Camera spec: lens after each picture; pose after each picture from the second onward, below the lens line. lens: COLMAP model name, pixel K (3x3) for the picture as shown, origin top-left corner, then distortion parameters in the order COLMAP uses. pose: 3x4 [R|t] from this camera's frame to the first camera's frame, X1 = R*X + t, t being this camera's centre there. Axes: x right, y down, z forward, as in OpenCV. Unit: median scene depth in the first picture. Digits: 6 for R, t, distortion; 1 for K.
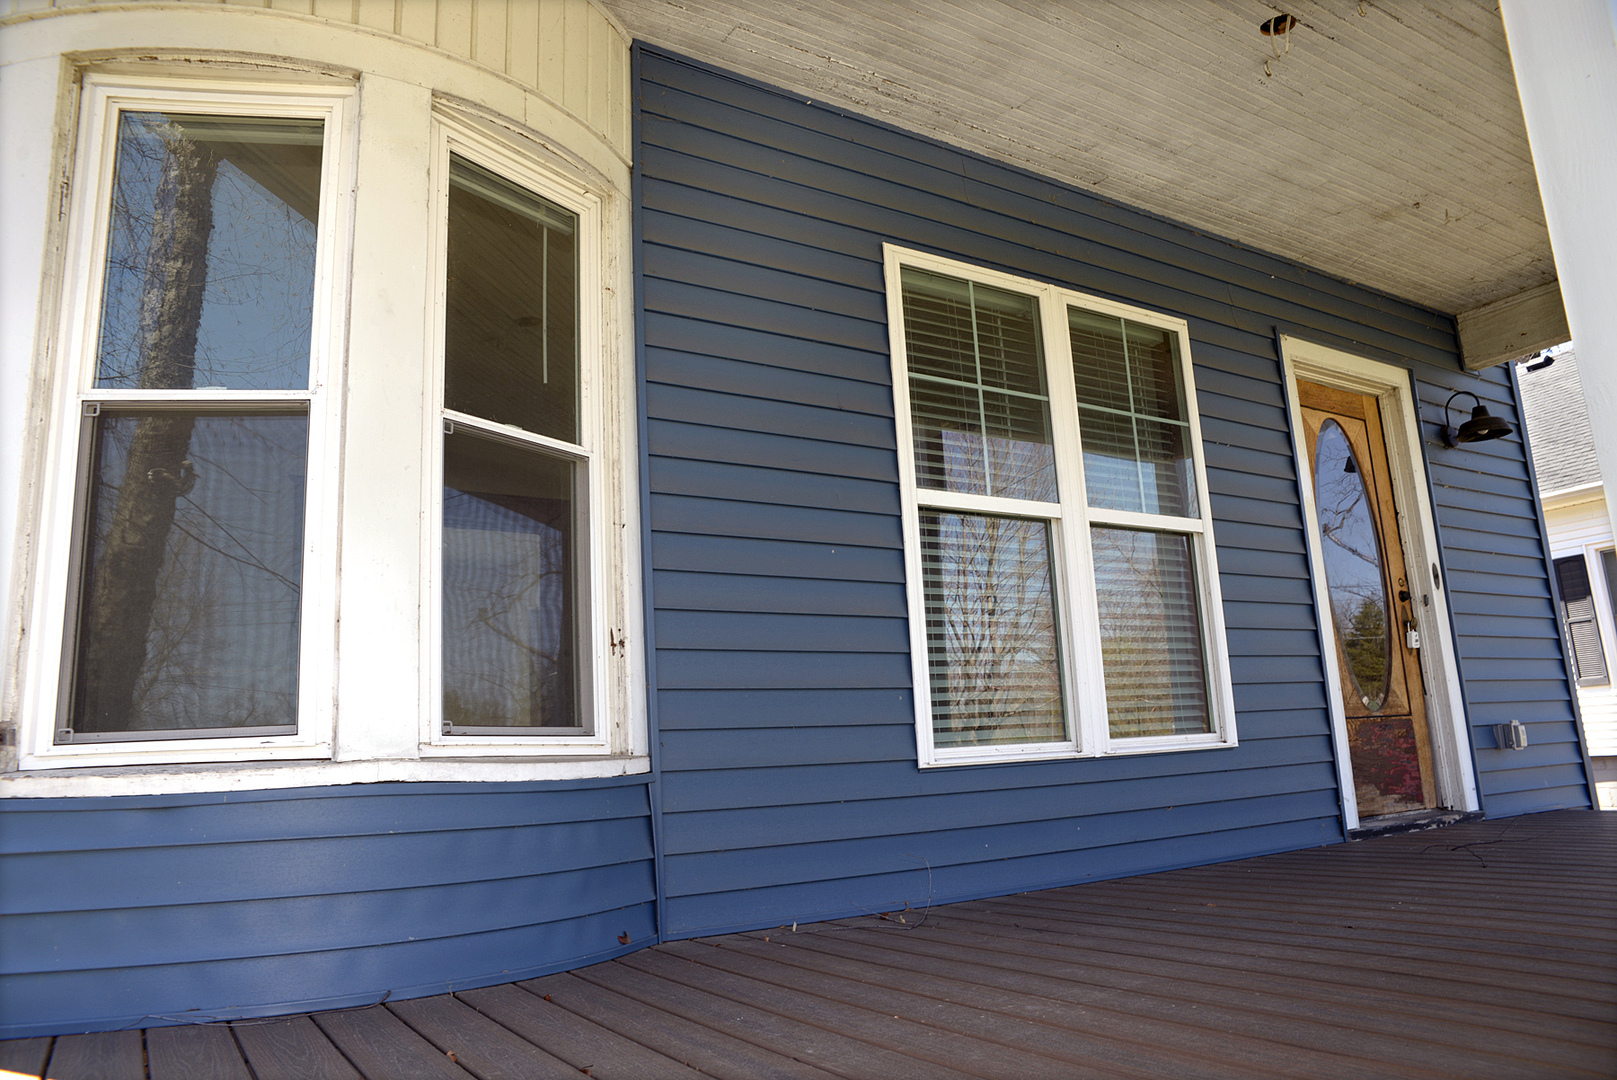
lens RADIAL K [[1102.2, 0, 810.1], [0, 1102.2, 536.9], [0, 0, 1]] dist [-0.046296, -0.000793]
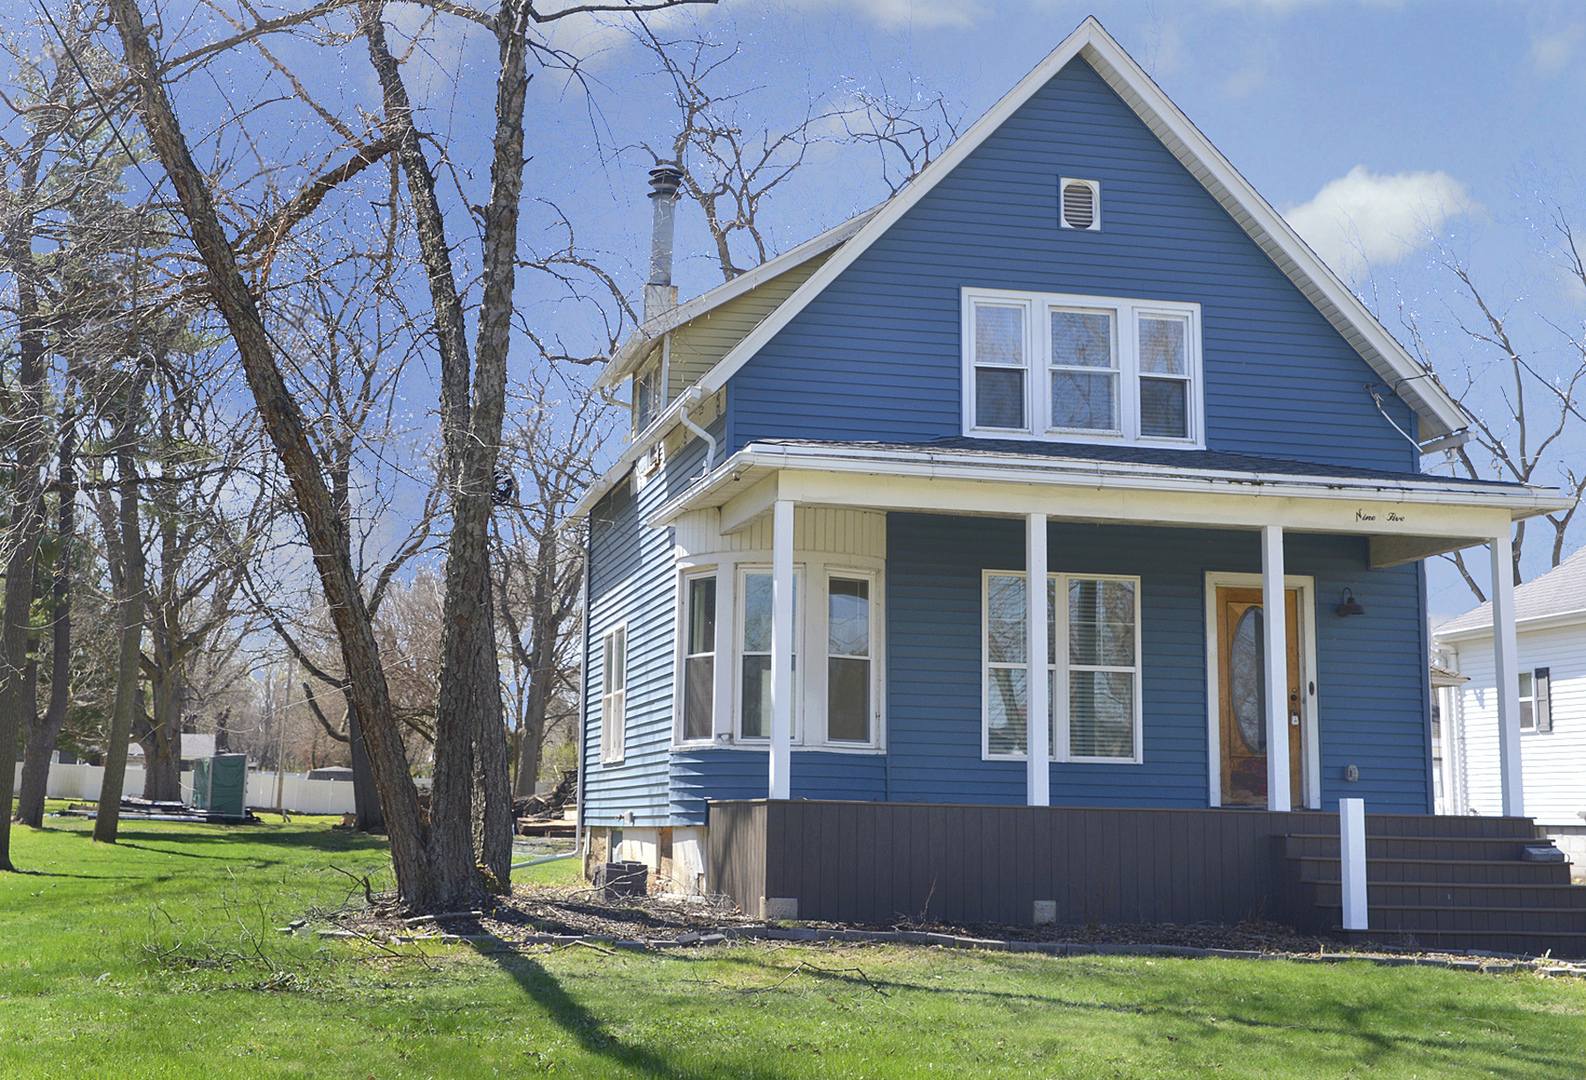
lens RADIAL K [[2086.4, 0, 791.9], [0, 2086.4, 538.1], [0, 0, 1]] dist [0.015184, 0.000000]
pose [[0.946652, 0.015319, -0.321894, 1.635740], [0.003546, 0.998314, 0.057938, -0.824538], [0.322239, -0.055989, 0.945001, -5.127099]]
